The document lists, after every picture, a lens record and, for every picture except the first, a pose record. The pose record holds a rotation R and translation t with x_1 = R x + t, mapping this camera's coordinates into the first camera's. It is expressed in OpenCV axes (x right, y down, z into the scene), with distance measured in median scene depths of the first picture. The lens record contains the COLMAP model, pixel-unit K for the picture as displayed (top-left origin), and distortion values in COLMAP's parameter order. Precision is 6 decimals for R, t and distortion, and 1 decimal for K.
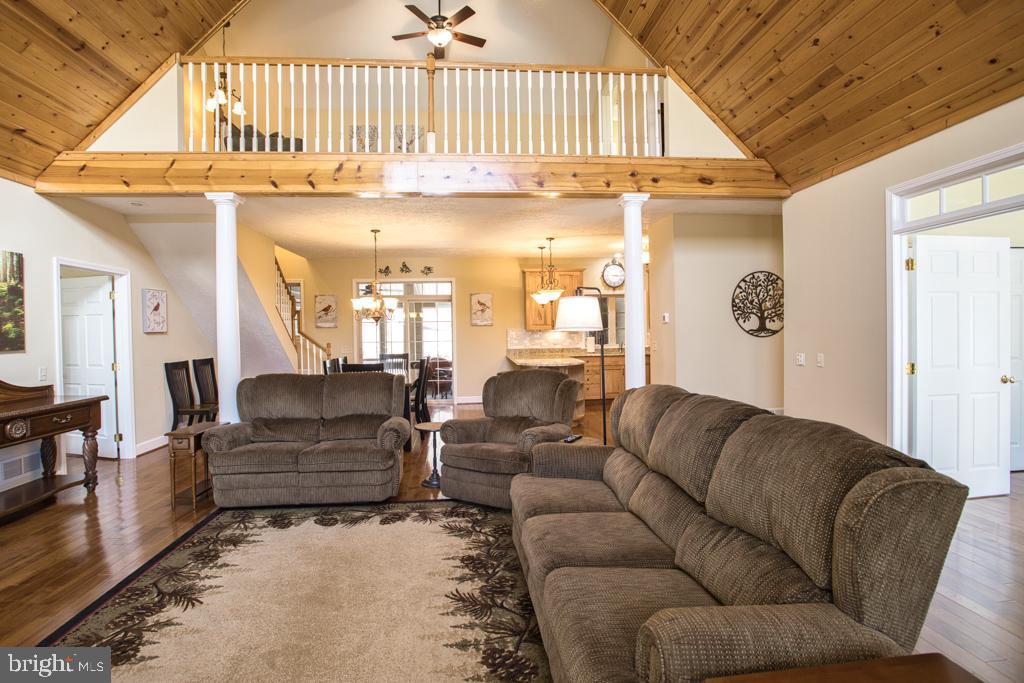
lens RADIAL K [[502.7, 0, 508.2], [0, 502.7, 338.2], [0, 0, 1]] dist [-0.067065, 0.028121]
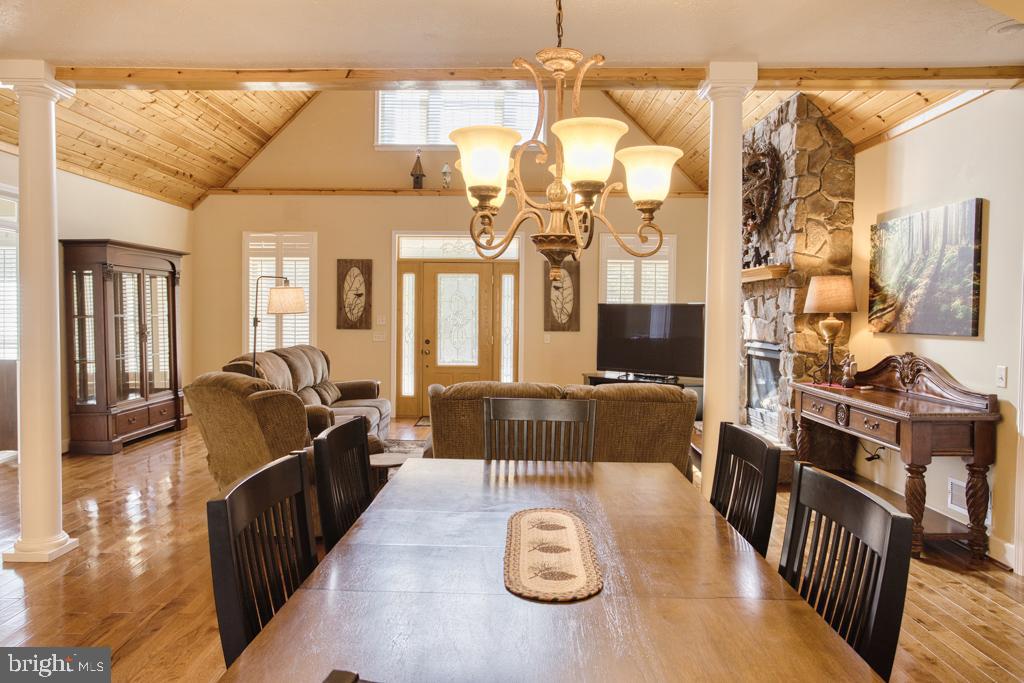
lens RADIAL K [[689.1, 0, 512.0], [0, 689.1, 341.5], [0, 0, 1]] dist [-0.041630, 0.001721]
pose [[-0.995909, 0.002357, 0.090331, -0.398811], [0.007370, 0.998448, 0.055203, -0.025746], [-0.090061, 0.055643, -0.994381, 1.918270]]
